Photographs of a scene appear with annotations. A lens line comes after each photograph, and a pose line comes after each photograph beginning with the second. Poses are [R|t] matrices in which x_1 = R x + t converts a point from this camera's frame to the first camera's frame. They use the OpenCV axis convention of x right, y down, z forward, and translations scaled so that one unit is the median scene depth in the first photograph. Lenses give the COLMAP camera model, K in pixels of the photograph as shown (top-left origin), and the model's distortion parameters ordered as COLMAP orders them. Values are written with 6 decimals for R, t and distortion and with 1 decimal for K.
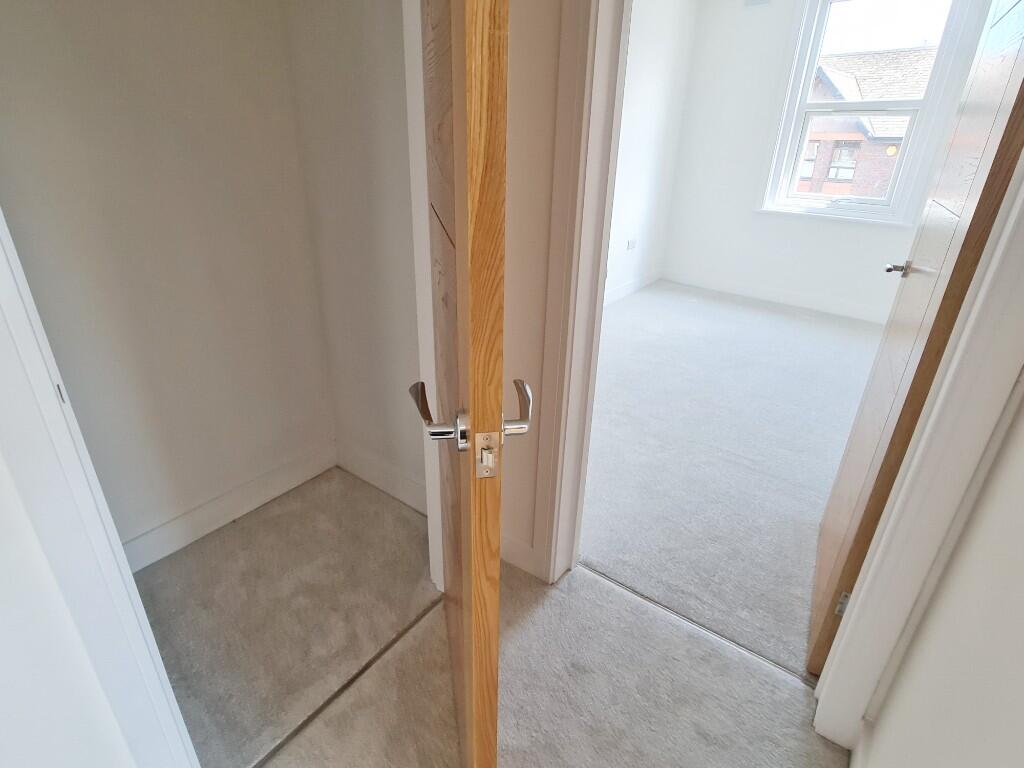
lens RADIAL K [[522.5, 0, 511.5], [0, 522.5, 383.3], [0, 0, 1]] dist [-0.009572, -0.000263]
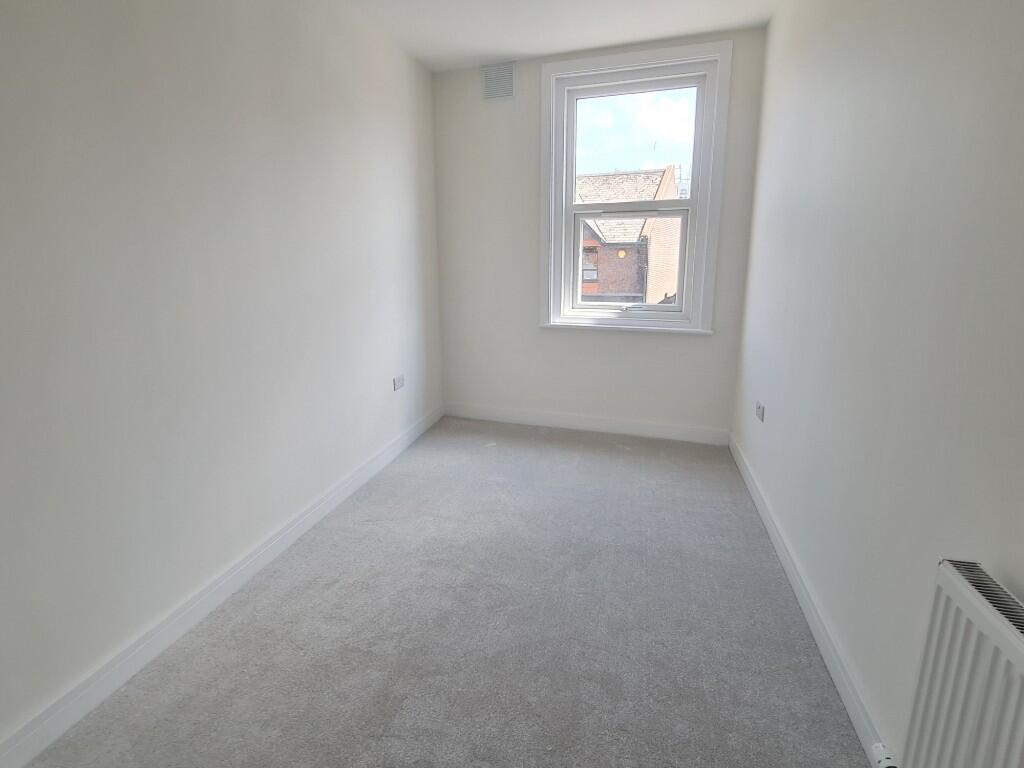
lens RADIAL K [[522.5, 0, 505.2], [0, 522.5, 379.9], [0, 0, 1]] dist [-0.009572, -0.000263]
pose [[0.918281, -0.120717, 0.377076, 0.090938], [0.192708, 0.968235, -0.159325, -0.124804], [-0.345865, 0.218971, 0.912375, 0.274497]]
